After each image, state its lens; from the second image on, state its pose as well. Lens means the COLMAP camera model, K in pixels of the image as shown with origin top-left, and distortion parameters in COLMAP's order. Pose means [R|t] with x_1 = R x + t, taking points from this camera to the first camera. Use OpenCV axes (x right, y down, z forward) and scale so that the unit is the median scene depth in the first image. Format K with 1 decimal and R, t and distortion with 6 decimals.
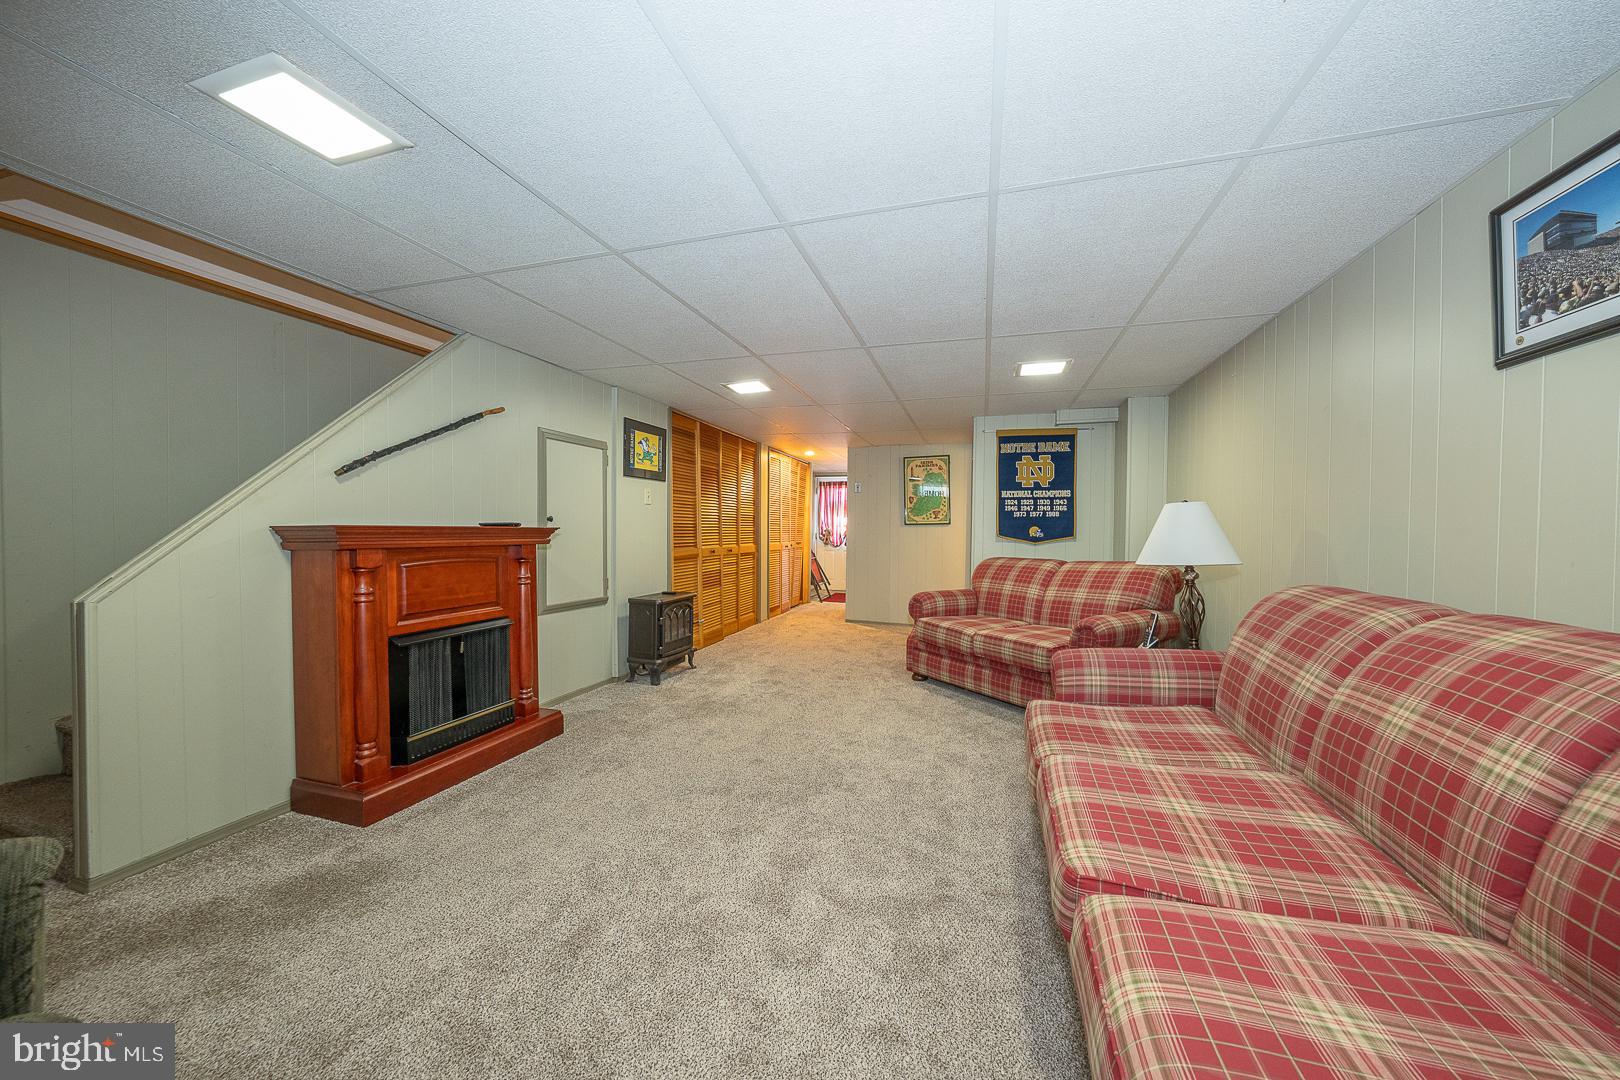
lens RADIAL K [[558.0, 0, 813.6], [0, 558.0, 529.2], [0, 0, 1]] dist [-0.020752, 0.004079]
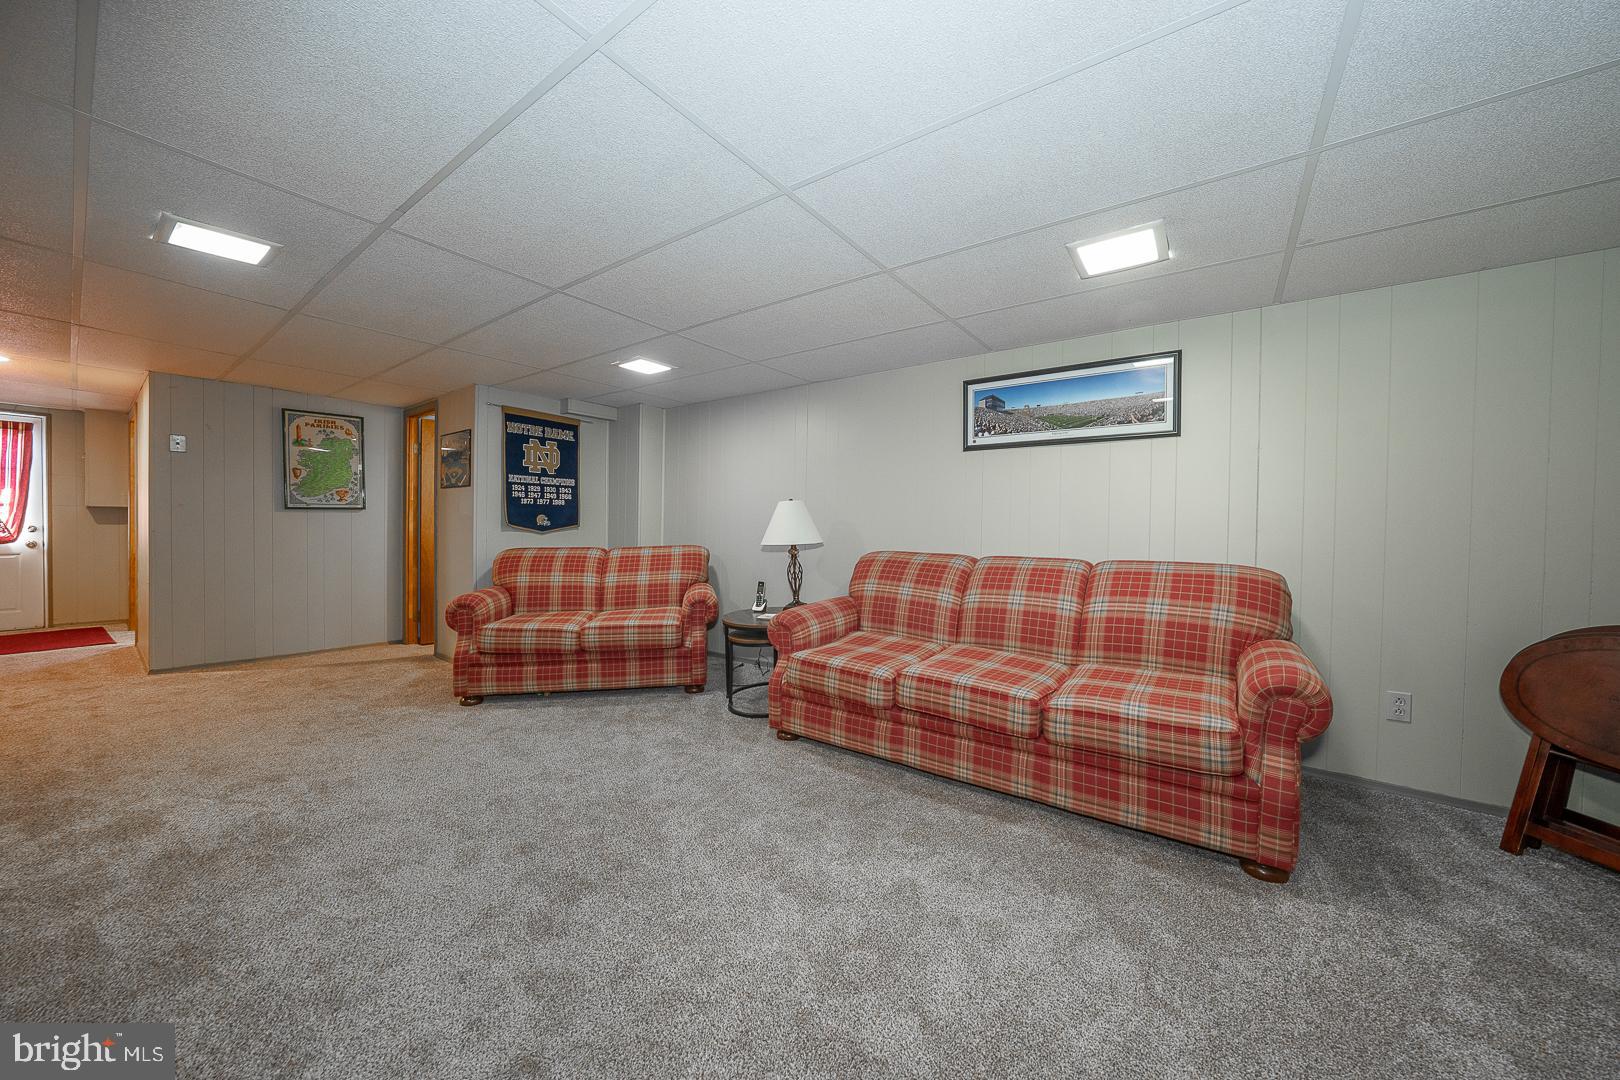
lens RADIAL K [[558.0, 0, 813.0], [0, 558.0, 530.3], [0, 0, 1]] dist [-0.020752, 0.004079]
pose [[0.330480, -0.012174, 0.943735, -0.511908], [-0.009218, 0.999827, 0.016126, 0.003579], [-0.943768, -0.014029, 0.330311, 0.354512]]
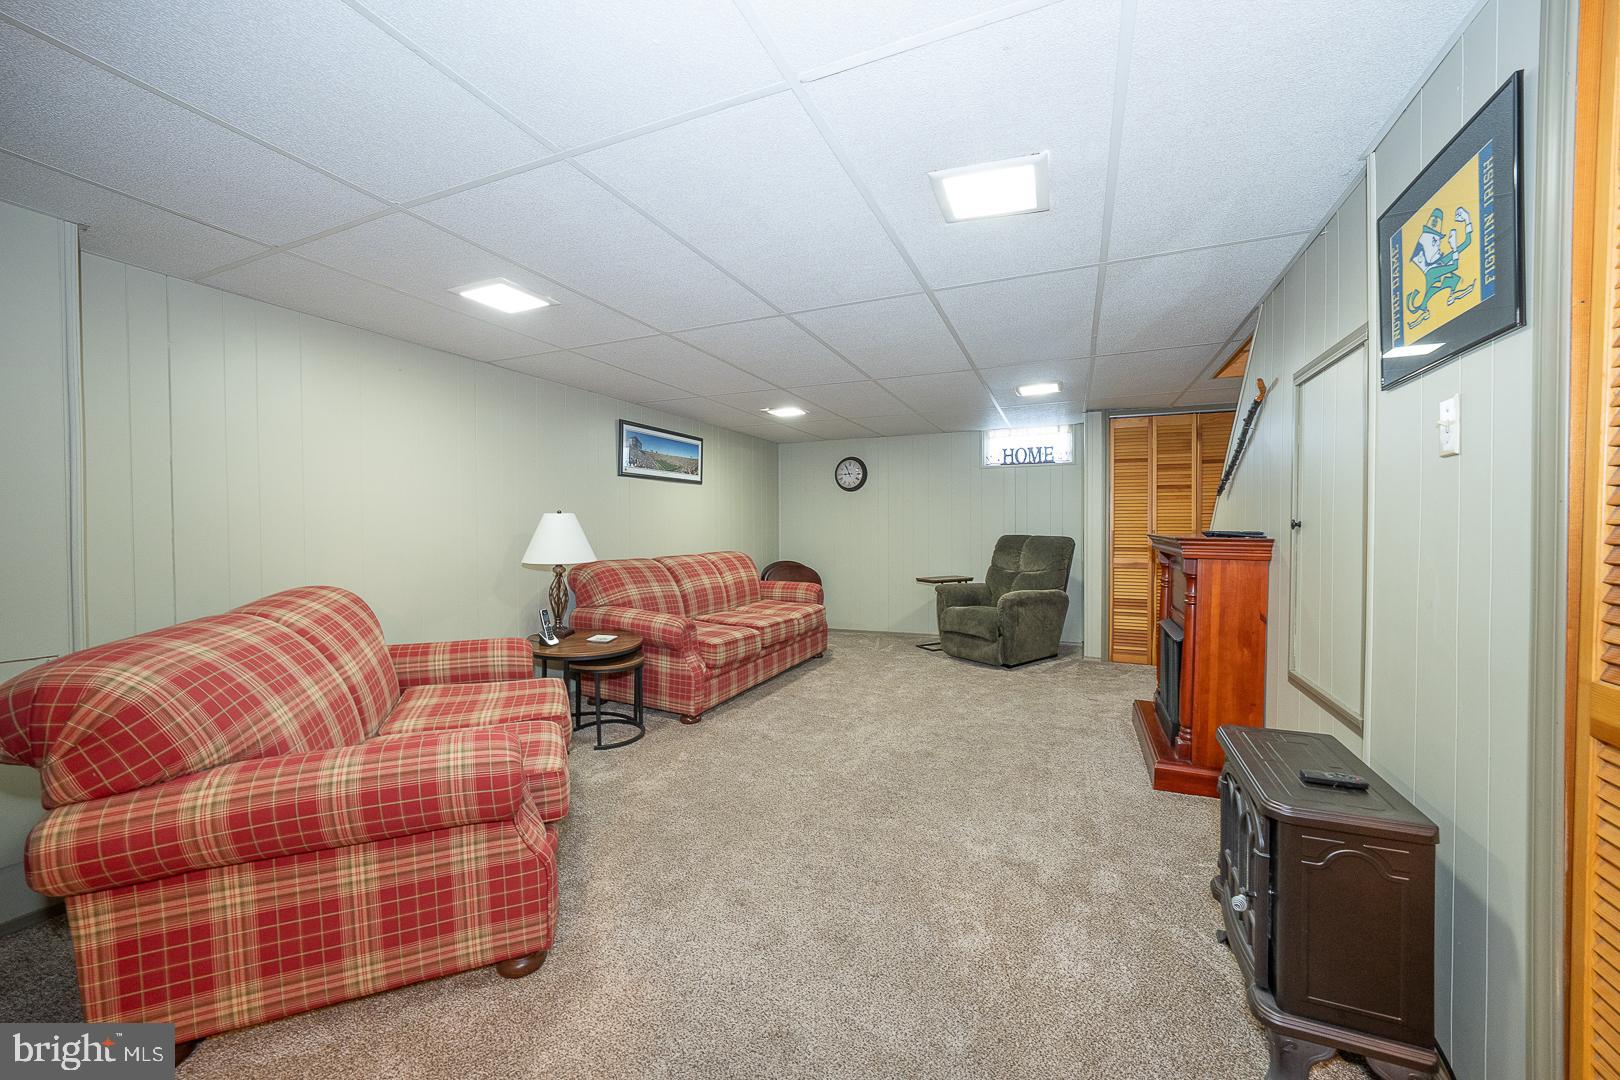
lens RADIAL K [[633.6, 0, 814.9], [0, 633.6, 538.3], [0, 0, 1]] dist [-0.000529, 0.000103]
pose [[-0.995515, 0.001829, 0.094588, -0.023876], [0.003558, 0.999830, 0.018114, -0.012316], [-0.094539, 0.018369, -0.995352, 1.813369]]
